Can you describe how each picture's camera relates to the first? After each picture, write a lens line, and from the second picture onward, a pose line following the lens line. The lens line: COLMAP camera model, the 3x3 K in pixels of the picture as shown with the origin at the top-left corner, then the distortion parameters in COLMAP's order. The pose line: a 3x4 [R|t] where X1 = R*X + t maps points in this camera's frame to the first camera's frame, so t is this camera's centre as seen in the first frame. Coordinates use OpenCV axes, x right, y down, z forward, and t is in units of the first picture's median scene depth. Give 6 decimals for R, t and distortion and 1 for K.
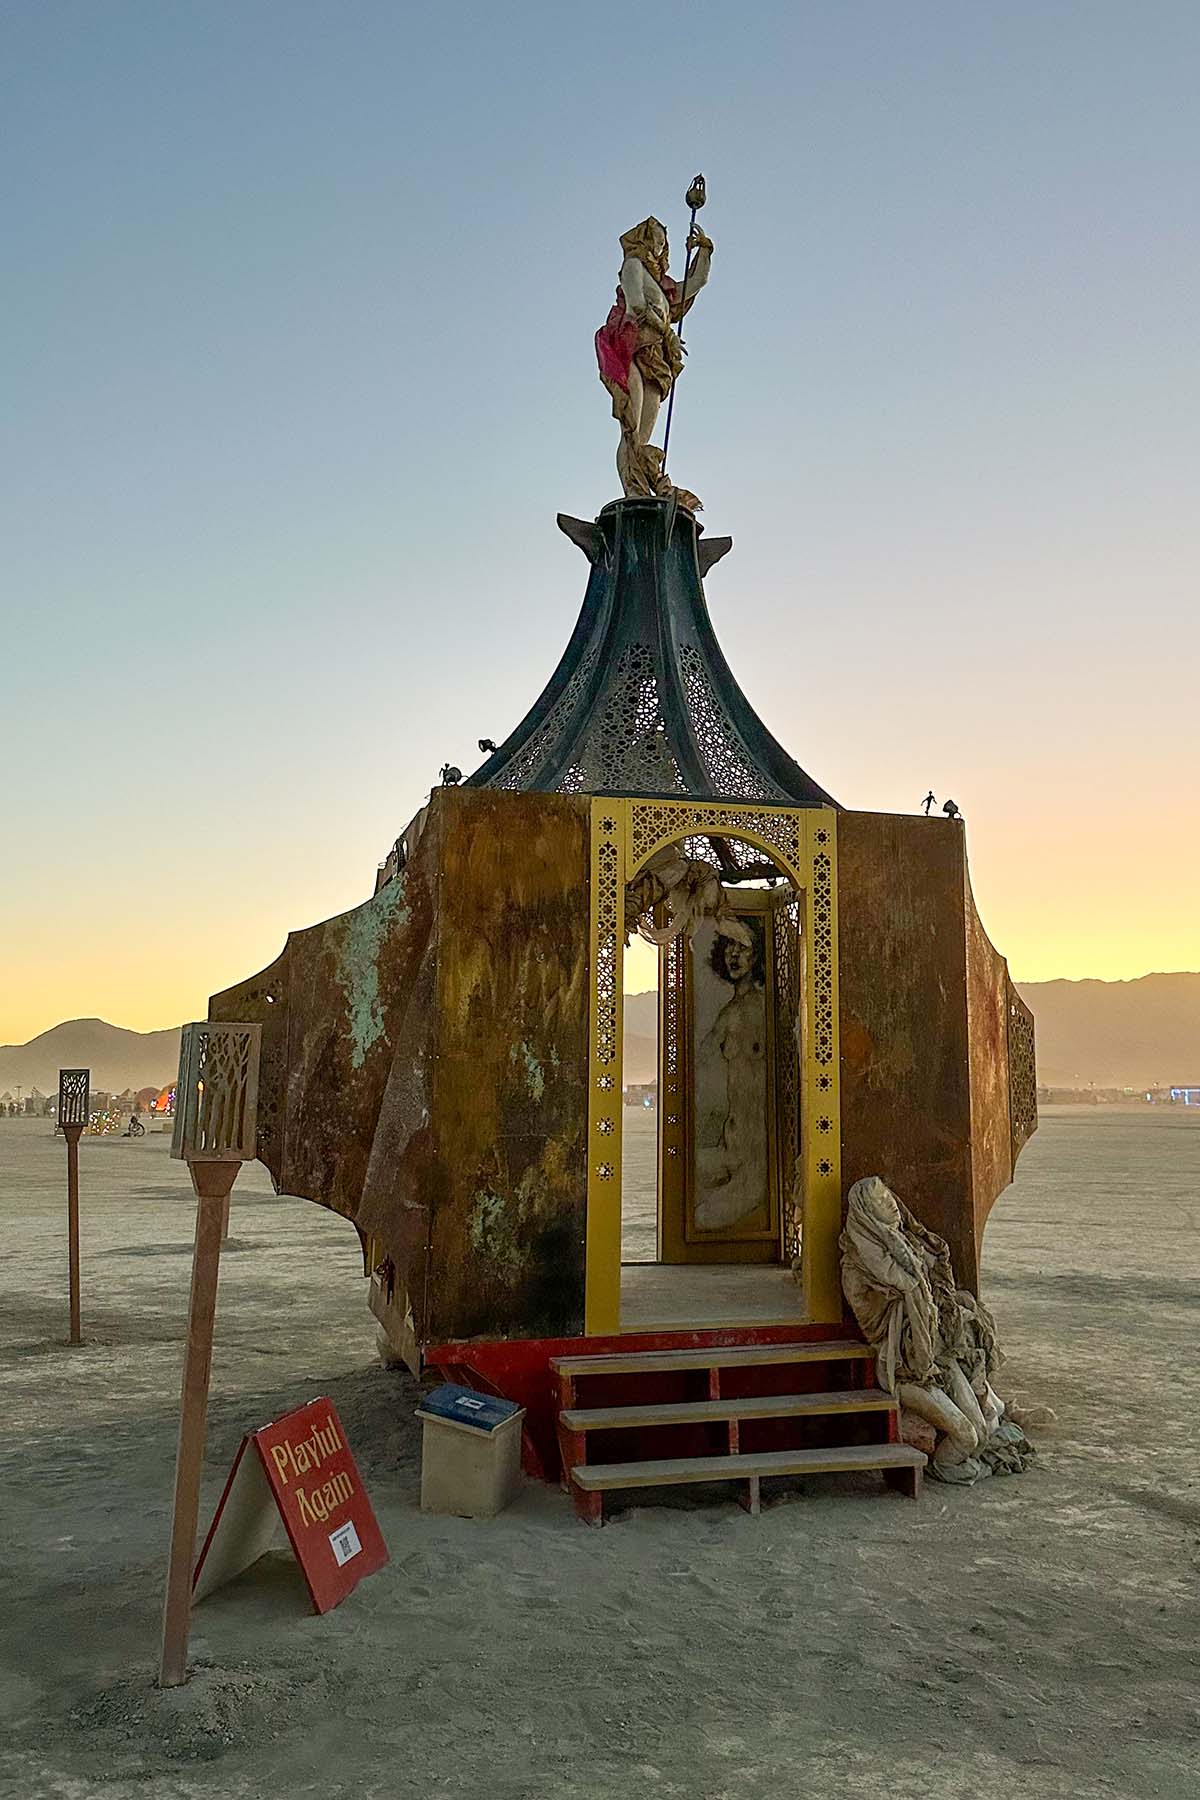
lens RADIAL K [[1463.9, 0, 644.0], [0, 1463.9, 926.0], [0, 0, 1]] dist [0.218082, -0.197580]
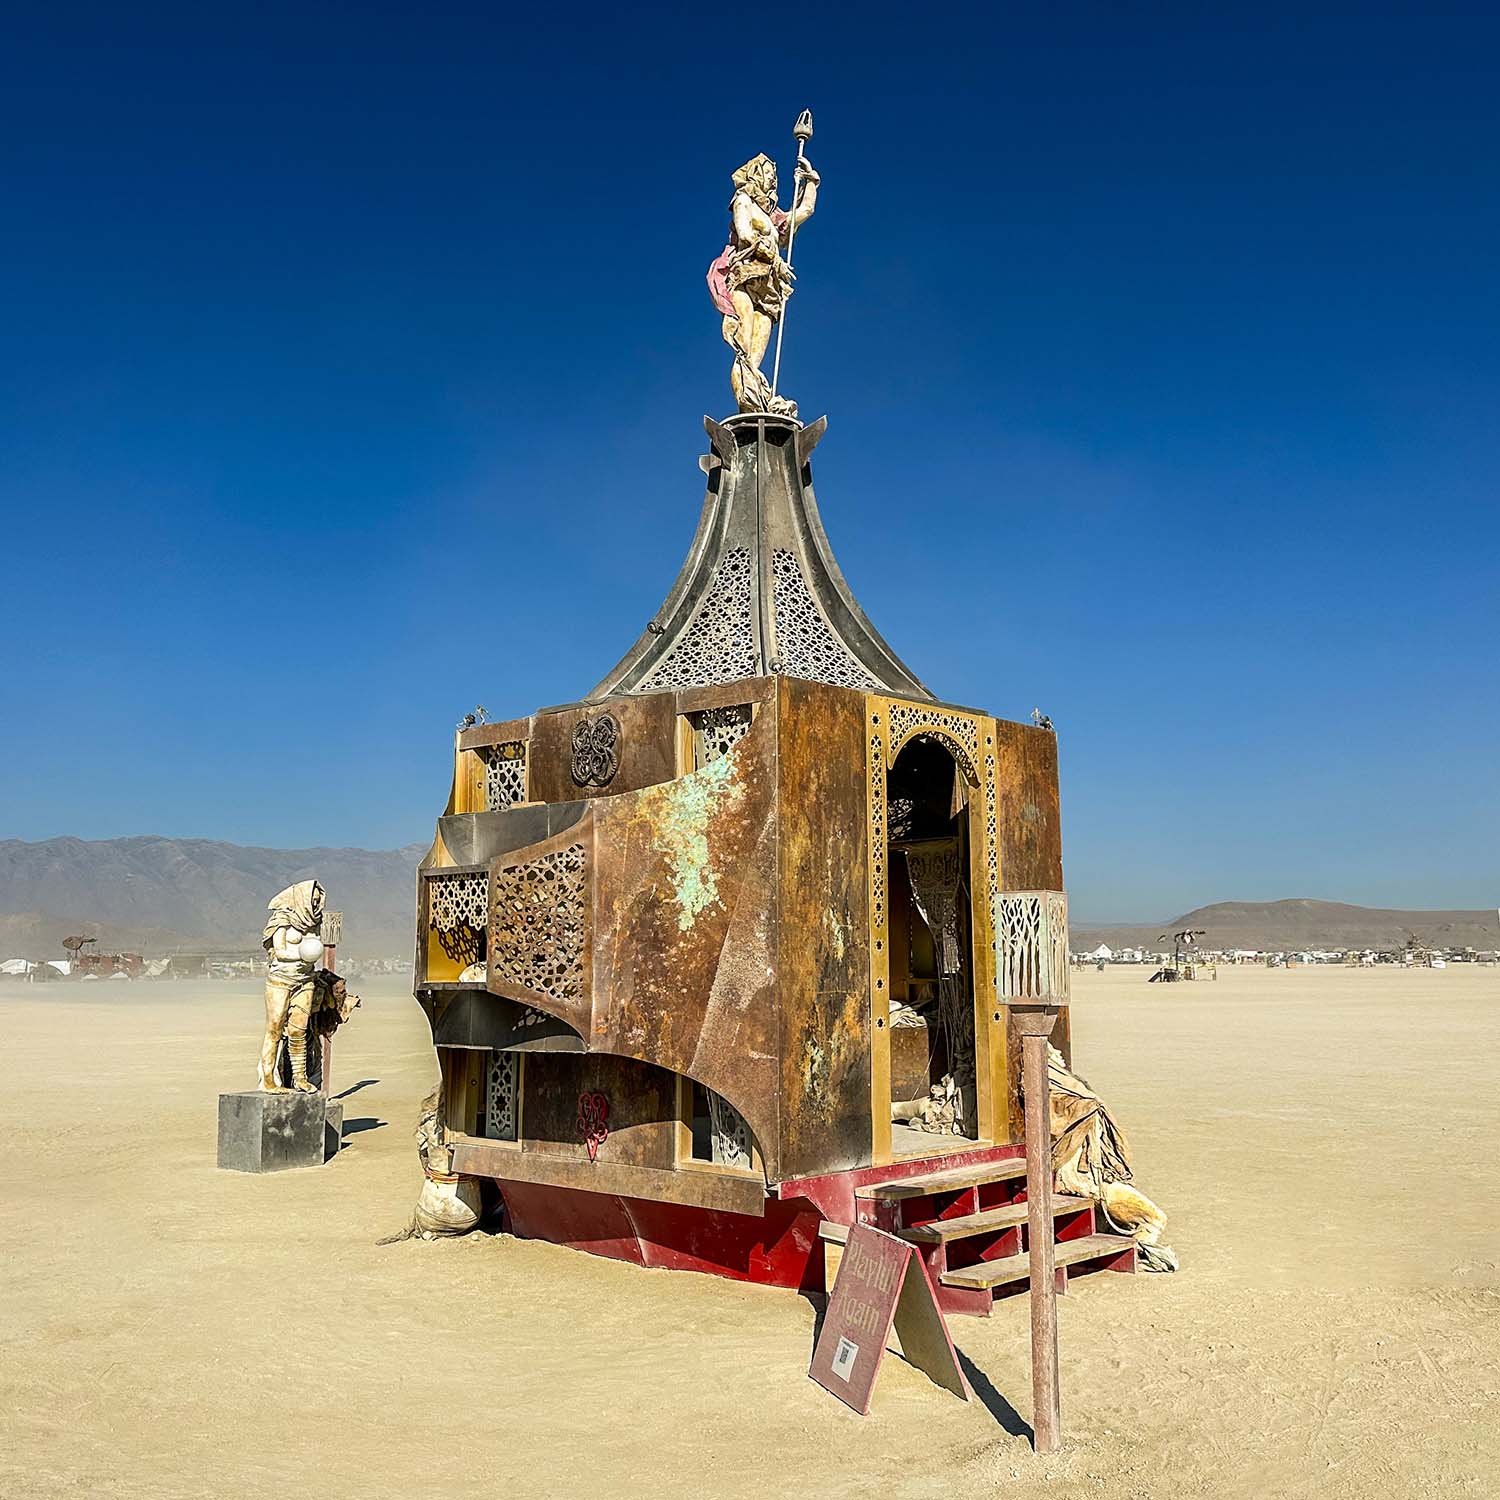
lens RADIAL K [[1510.2, 0, 750.0], [0, 1510.2, 750.0], [0, 0, 1]] dist [0.088200, 0.003062]
pose [[0.860597, 0.064905, 0.505134, -0.752357], [-0.051152, 0.997846, -0.041066, 0.008786], [-0.506712, 0.009503, 0.862063, 0.035068]]
